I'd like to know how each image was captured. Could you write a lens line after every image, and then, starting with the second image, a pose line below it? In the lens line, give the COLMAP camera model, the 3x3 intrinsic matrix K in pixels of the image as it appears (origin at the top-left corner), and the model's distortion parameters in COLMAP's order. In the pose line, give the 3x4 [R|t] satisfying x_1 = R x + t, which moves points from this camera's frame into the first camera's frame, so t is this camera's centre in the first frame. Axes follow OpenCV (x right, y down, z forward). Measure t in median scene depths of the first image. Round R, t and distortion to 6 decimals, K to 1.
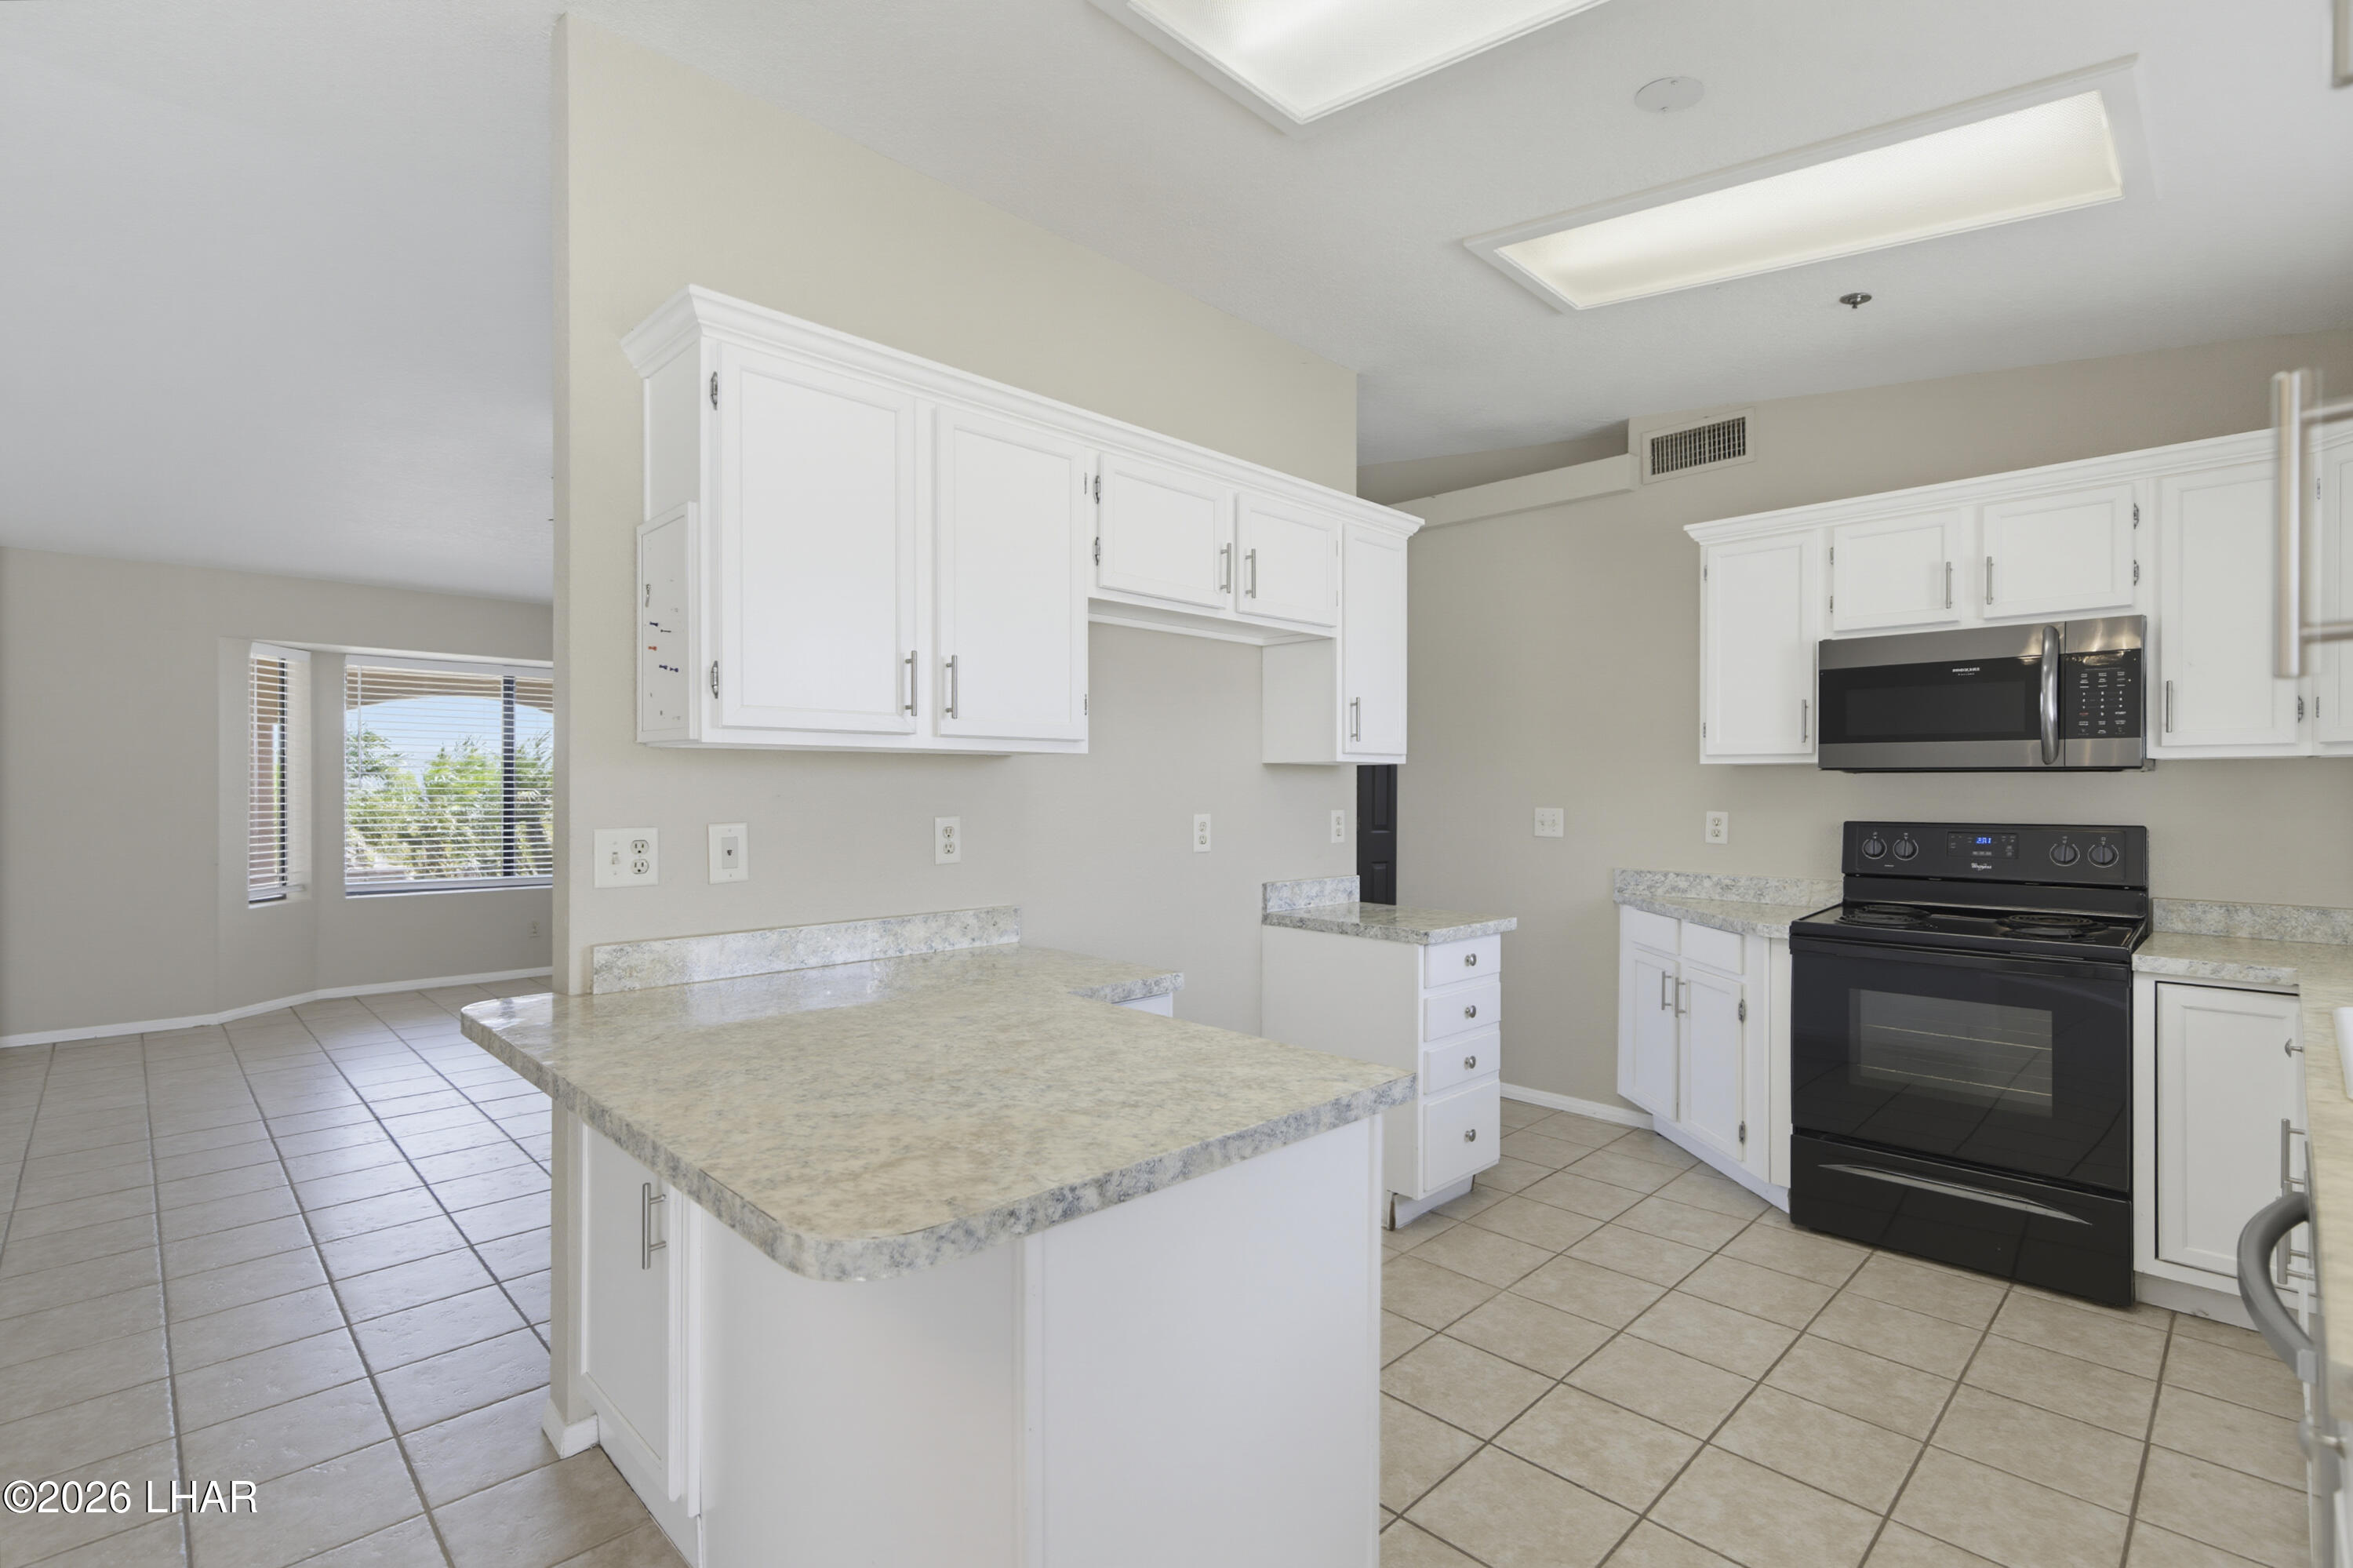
lens RADIAL K [[1072.3, 0, 1188.3], [0, 1072.3, 791.6], [0, 0, 1]] dist [0.001885, 0.000630]
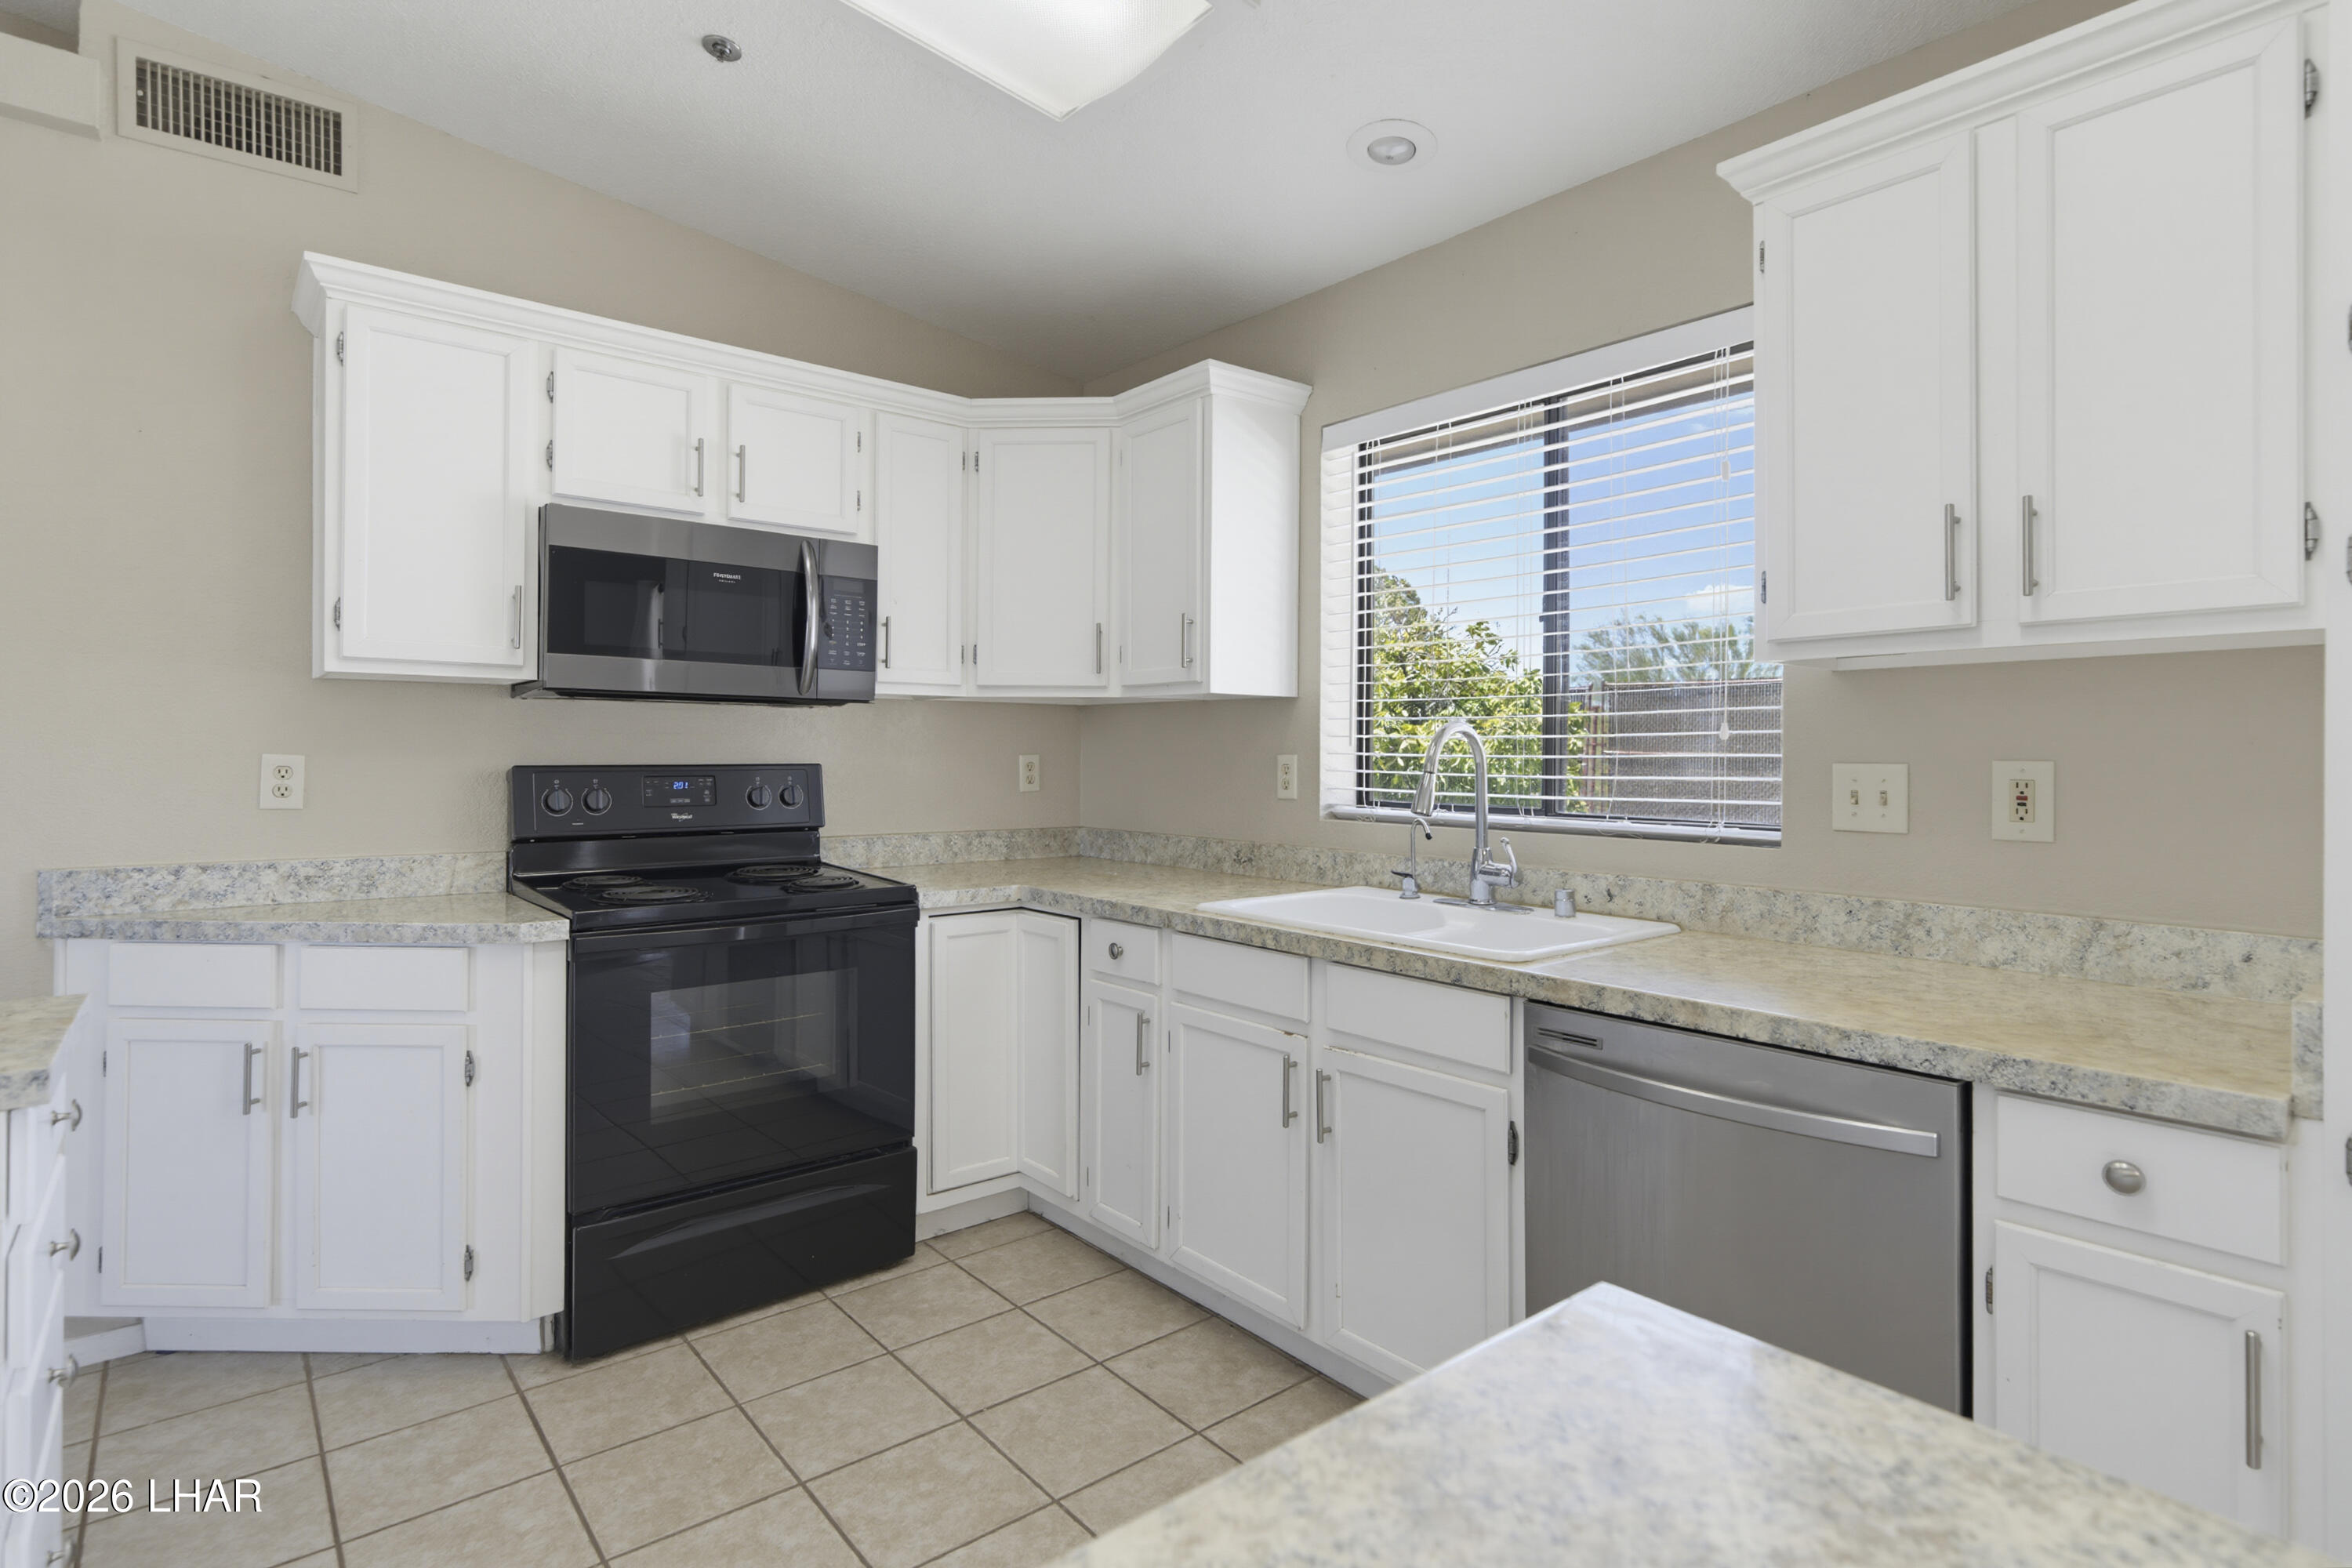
lens RADIAL K [[1193.8, 0, 1182.8], [0, 1193.8, 751.5], [0, 0, 1]] dist [0.004544, 0.000558]
pose [[0.087716, -0.000517, 0.996145, -0.145206], [-0.003463, 0.999994, 0.000824, 0.017628], [-0.996139, -0.003522, 0.087714, 0.536272]]
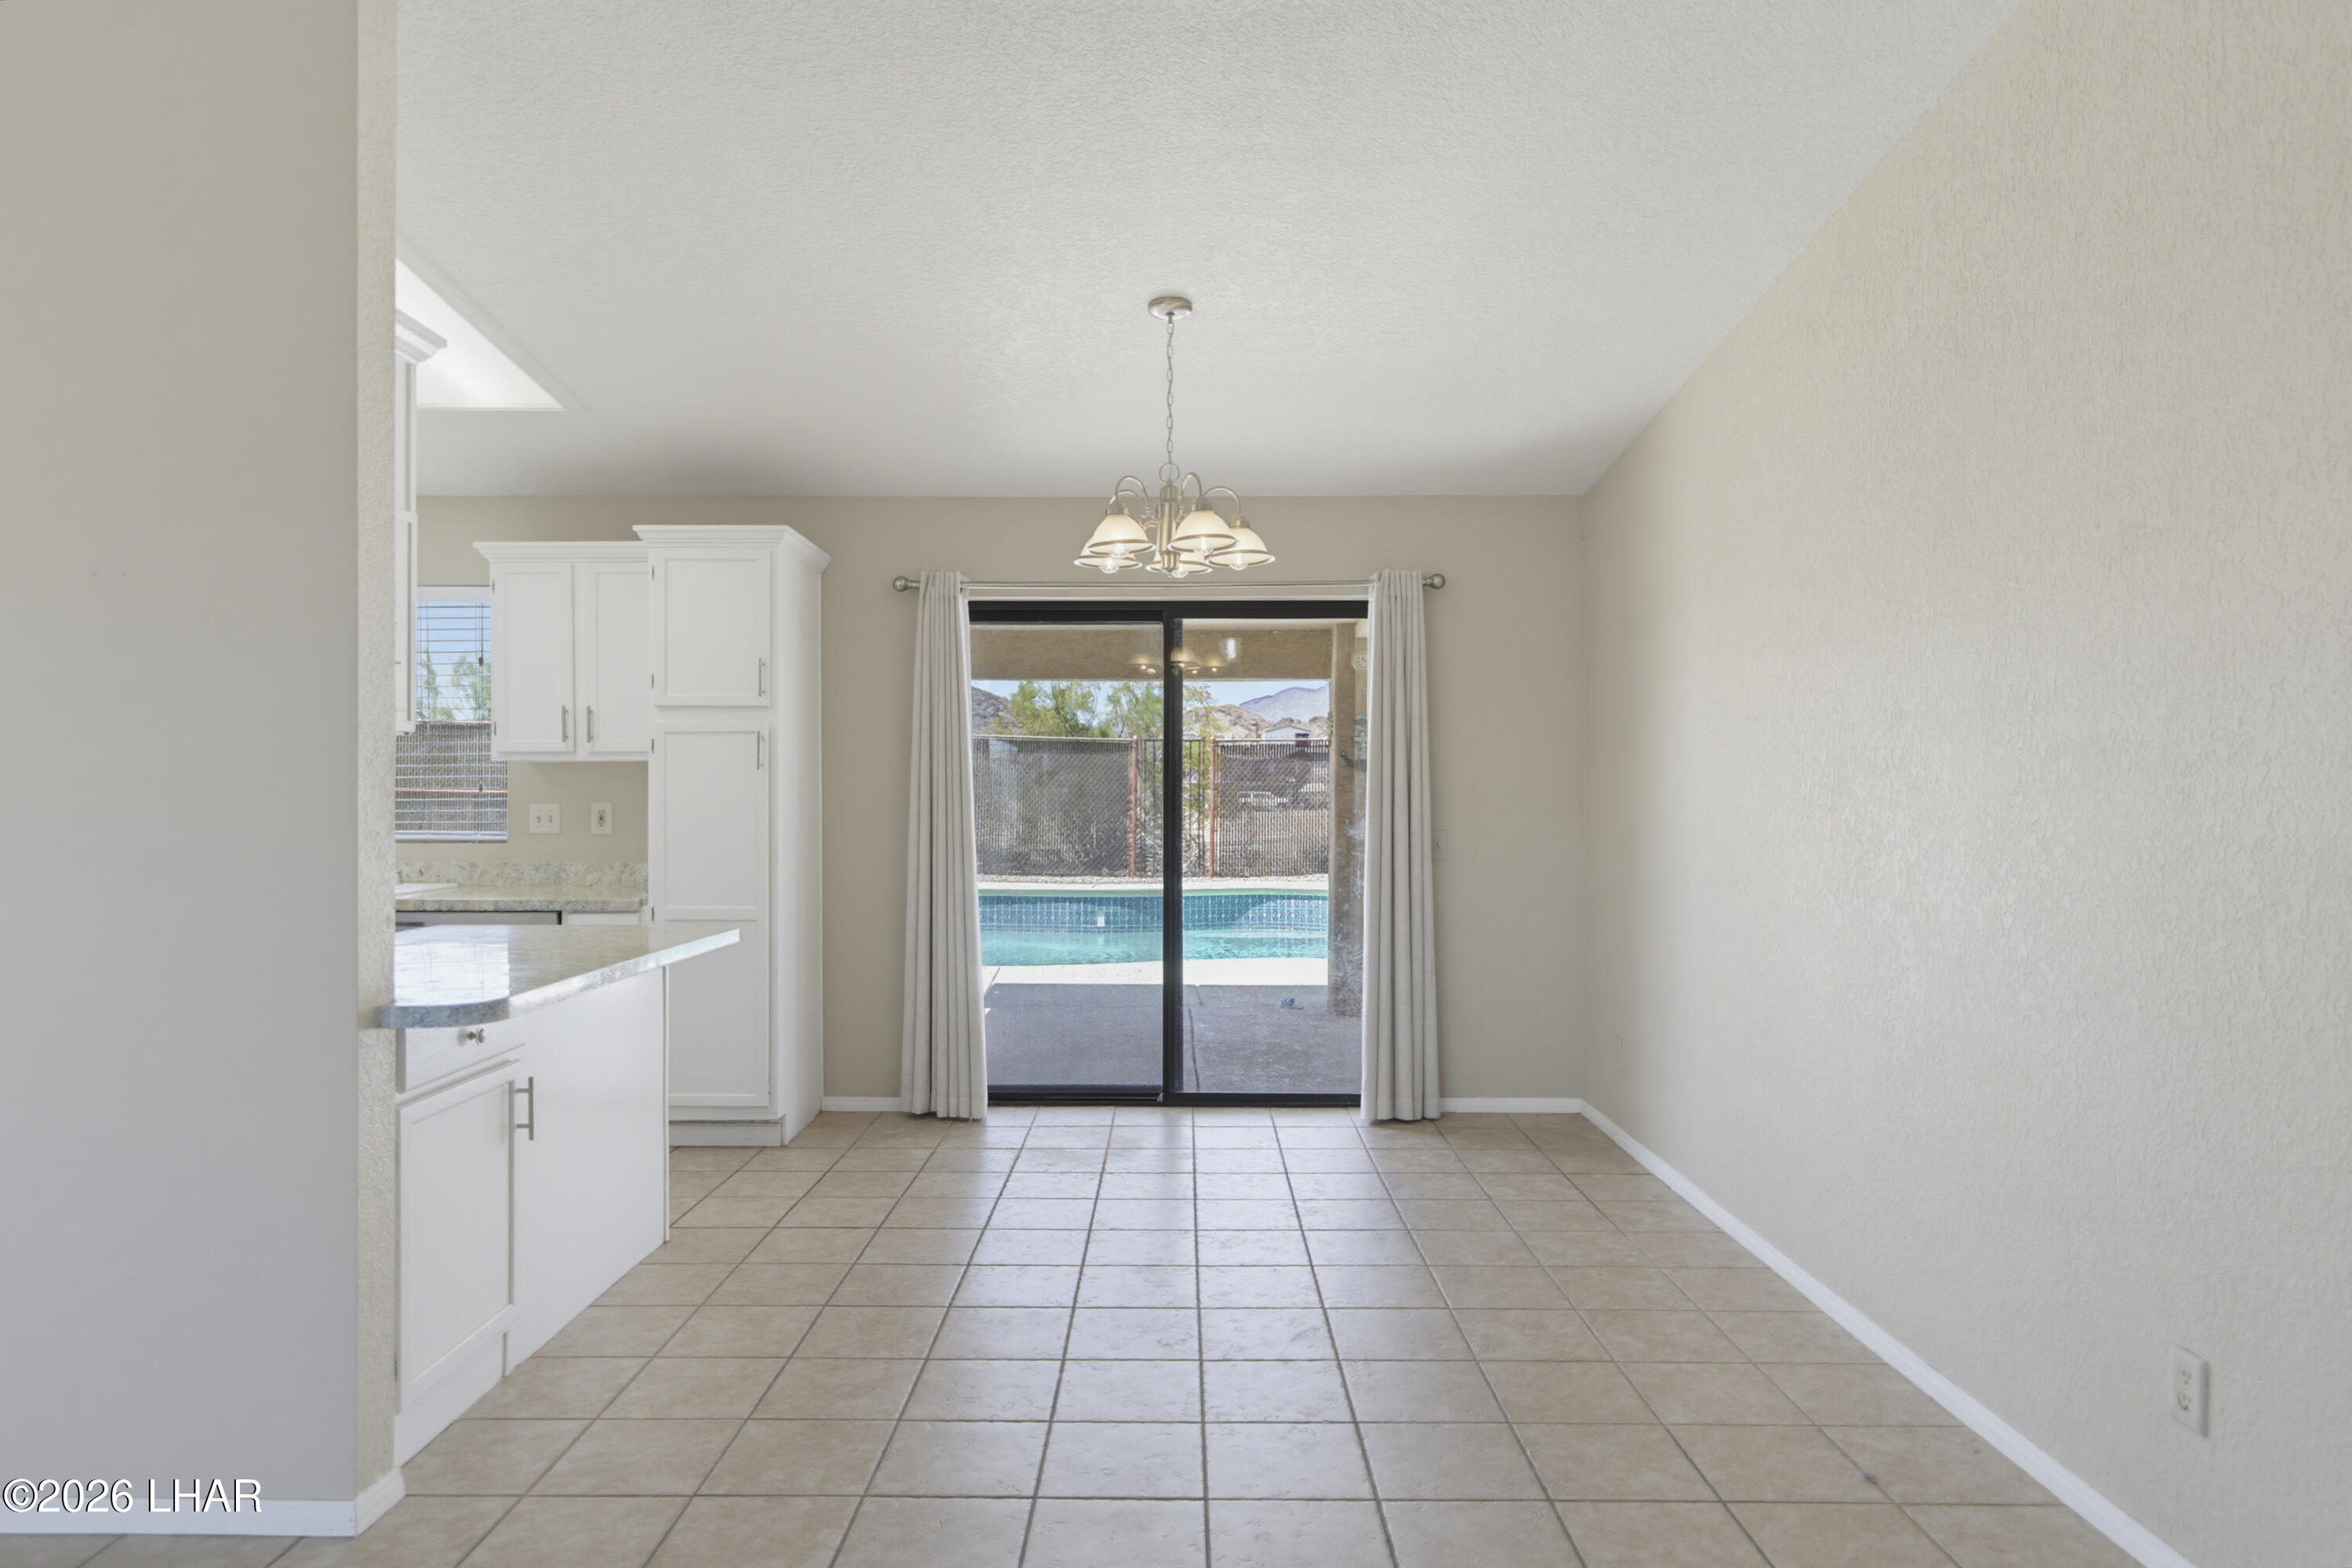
lens RADIAL K [[1393.0, 0, 1184.5], [0, 1393.0, 799.0], [0, 0, 1]] dist [0.000682, -0.000917]
pose [[-0.707365, -0.006533, 0.706819, -1.216652], [-0.001574, 0.999969, 0.007667, 0.003665], [-0.706847, 0.004311, -0.707353, 0.872585]]
